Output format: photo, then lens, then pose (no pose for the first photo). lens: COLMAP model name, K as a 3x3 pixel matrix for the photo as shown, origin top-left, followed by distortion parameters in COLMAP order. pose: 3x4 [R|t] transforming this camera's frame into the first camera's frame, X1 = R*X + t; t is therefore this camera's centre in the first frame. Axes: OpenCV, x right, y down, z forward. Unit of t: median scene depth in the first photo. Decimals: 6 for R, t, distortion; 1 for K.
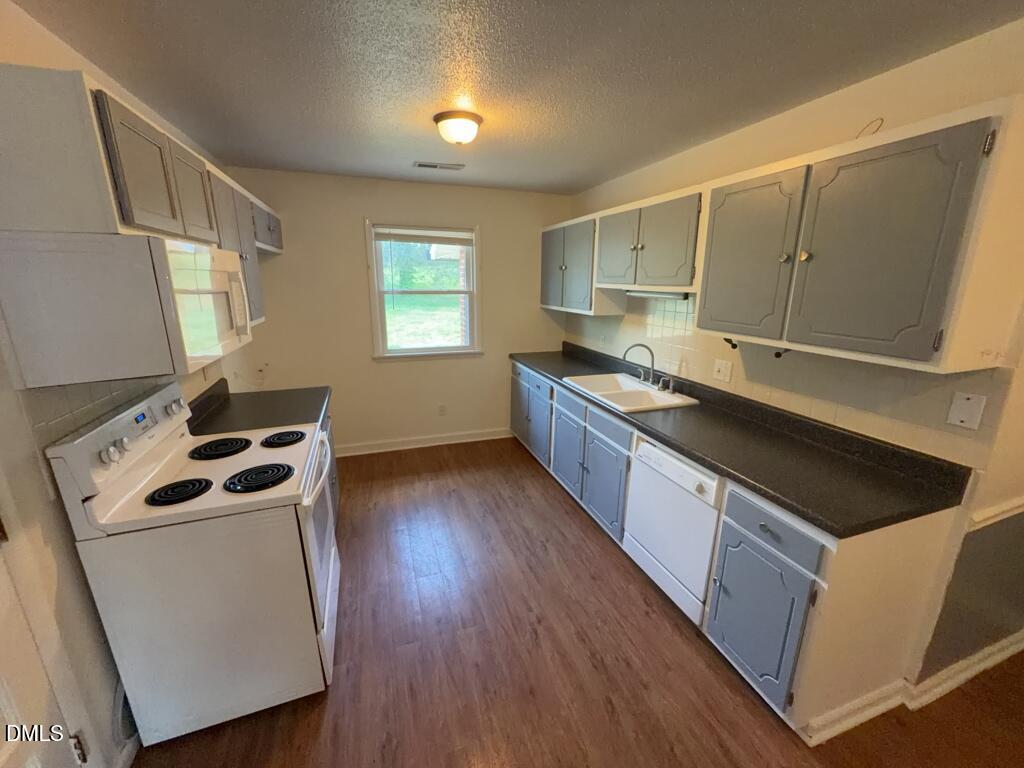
lens RADIAL K [[411.5, 0, 512.4], [0, 411.5, 387.3], [0, 0, 1]] dist [0.002586, -0.000119]
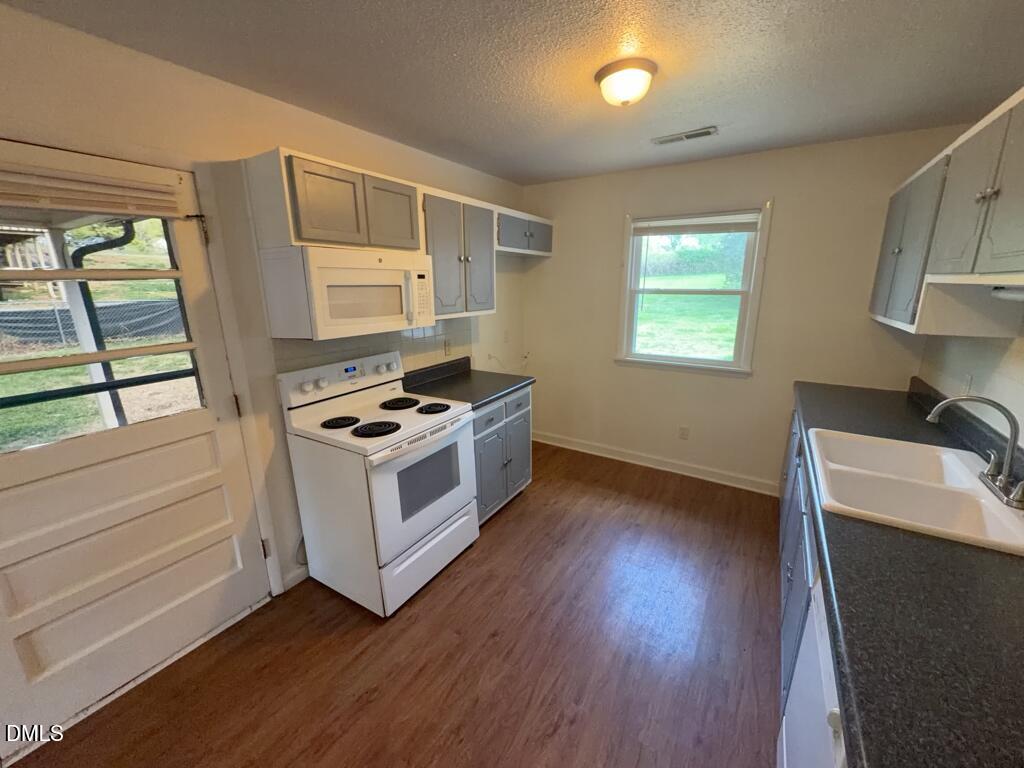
lens RADIAL K [[411.5, 0, 512.7], [0, 411.5, 386.9], [0, 0, 1]] dist [0.002586, -0.000119]
pose [[0.618463, 0.182175, -0.764406, 0.301955], [-0.191143, 0.978416, 0.078529, -0.045518], [0.762213, 0.097543, 0.639935, 0.244020]]
